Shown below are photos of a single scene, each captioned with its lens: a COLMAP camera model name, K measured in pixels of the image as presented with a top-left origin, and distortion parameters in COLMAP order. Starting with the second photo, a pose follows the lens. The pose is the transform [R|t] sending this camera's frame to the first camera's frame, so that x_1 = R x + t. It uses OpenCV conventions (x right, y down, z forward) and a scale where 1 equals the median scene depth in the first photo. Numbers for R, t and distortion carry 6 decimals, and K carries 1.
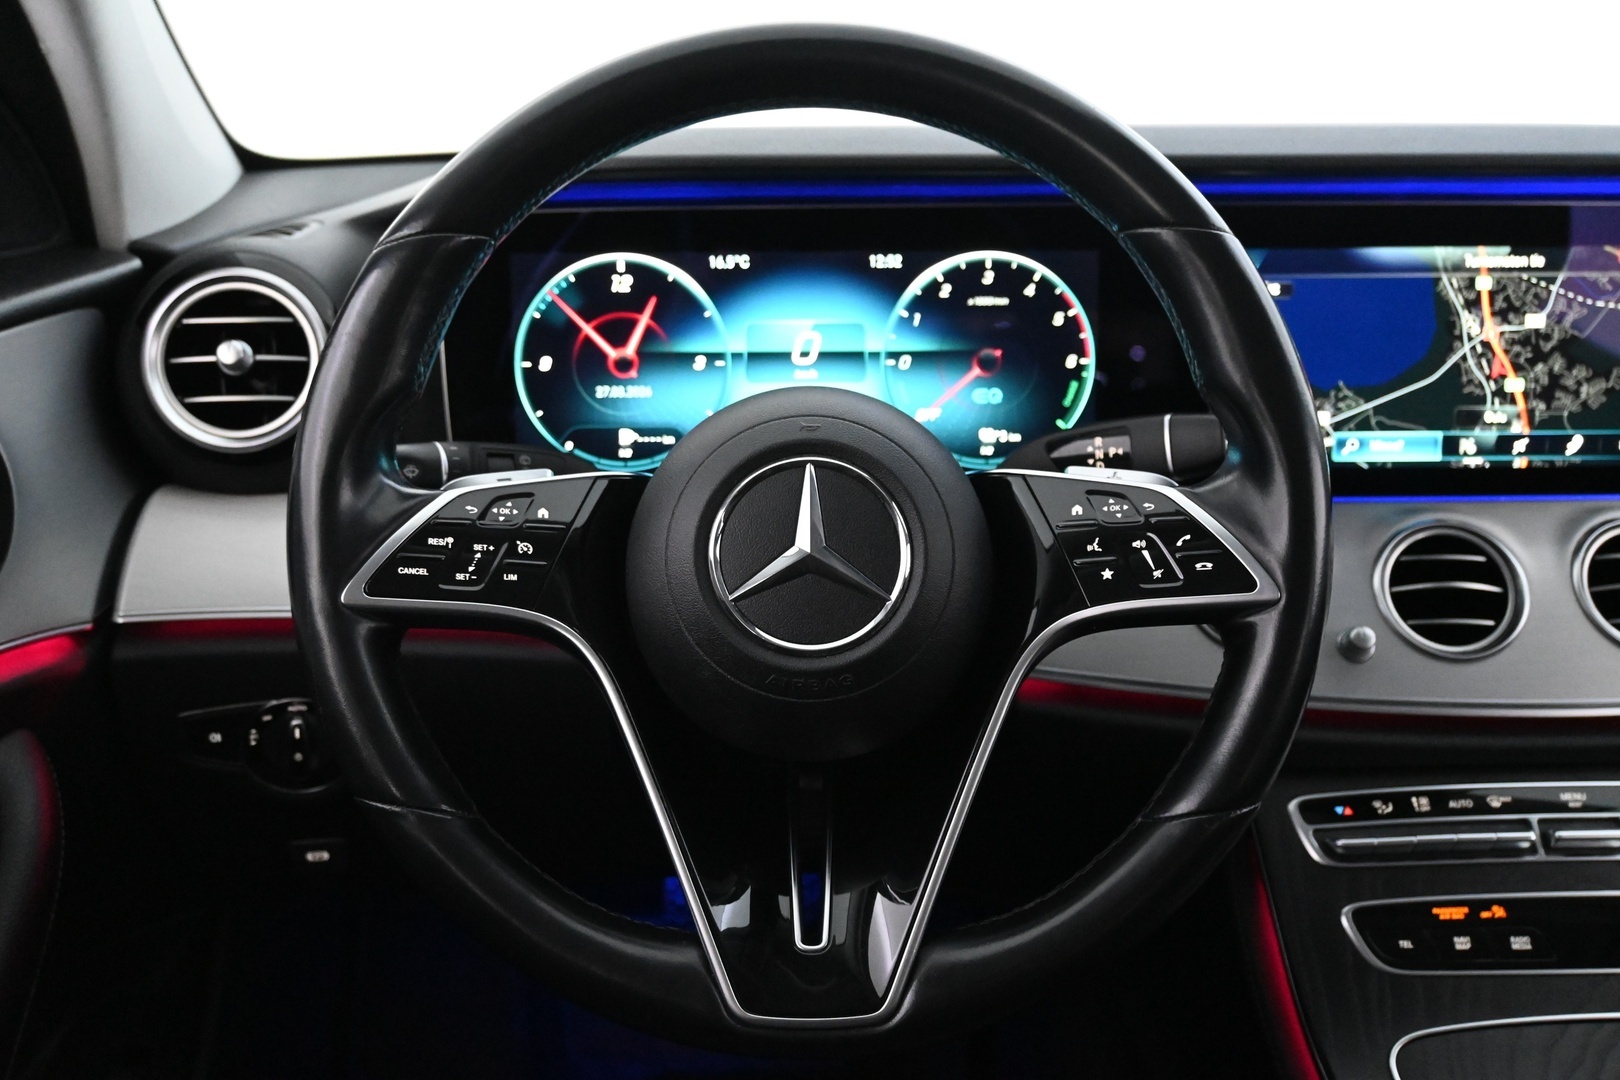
lens RADIAL K [[1587.7, 0, 810.0], [0, 1587.7, 540.0], [0, 0, 1]] dist [0.002134, -0.008907]
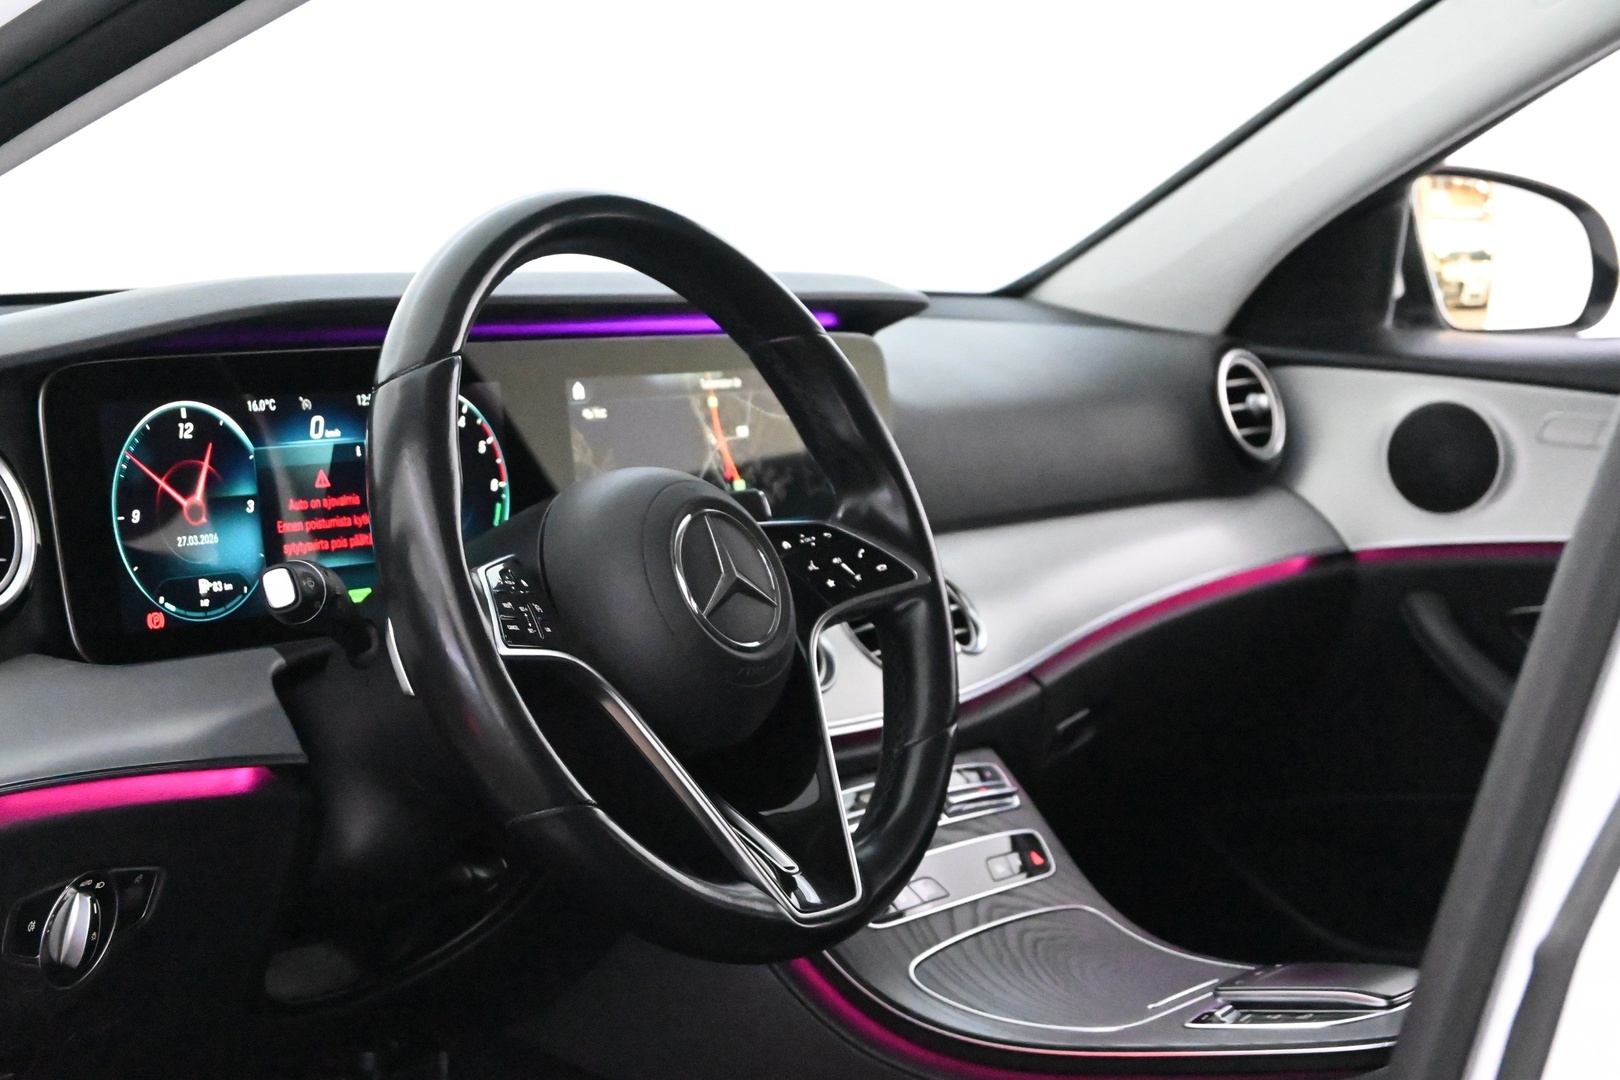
lens RADIAL K [[3240.2, 0, 810.0], [0, 3240.2, 540.0], [0, 0, 1]] dist [-0.011757, -0.054453]
pose [[0.581751, -0.067467, 0.810564, -1.506536], [0.211617, 0.974789, -0.070744, 0.126077], [-0.785356, 0.212684, 0.581361, -0.446327]]
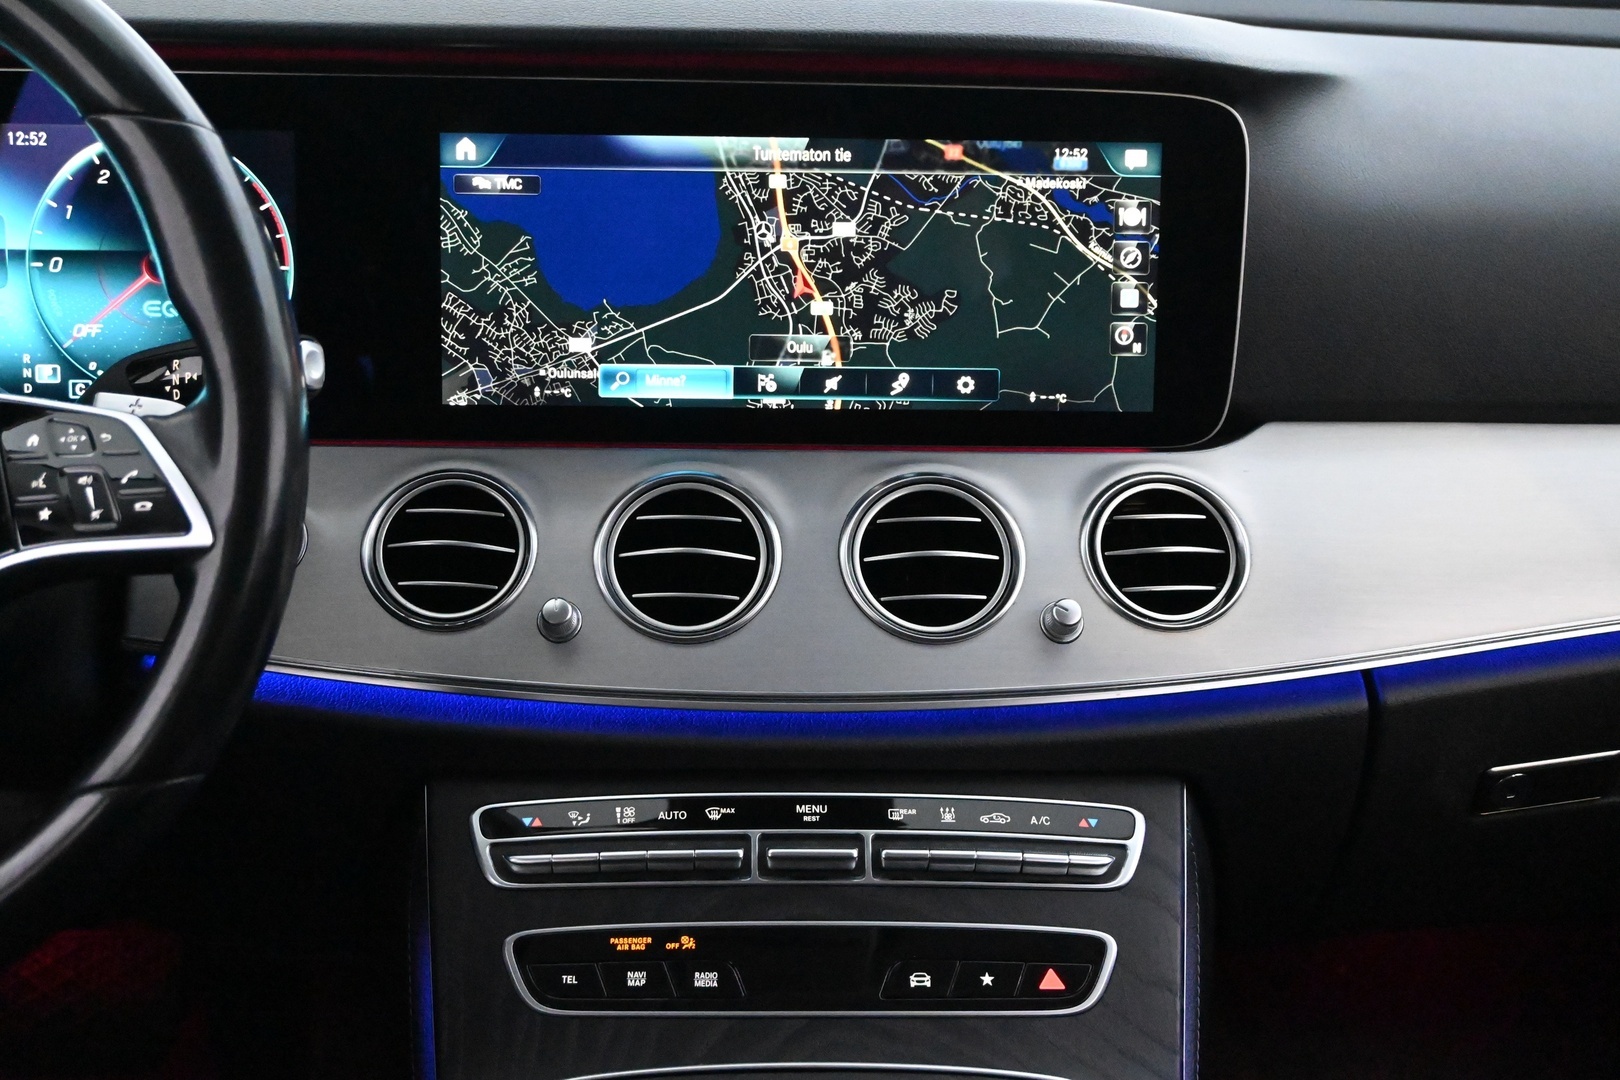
lens RADIAL K [[2488.3, 0, 810.0], [0, 2488.3, 540.0], [0, 0, 1]] dist [0.023875, -0.020261]
pose [[0.999729, 0.017701, 0.015152, 0.424446], [-0.017711, 0.999843, 0.000519, 0.019995], [-0.015141, -0.000787, 0.999885, -0.268116]]
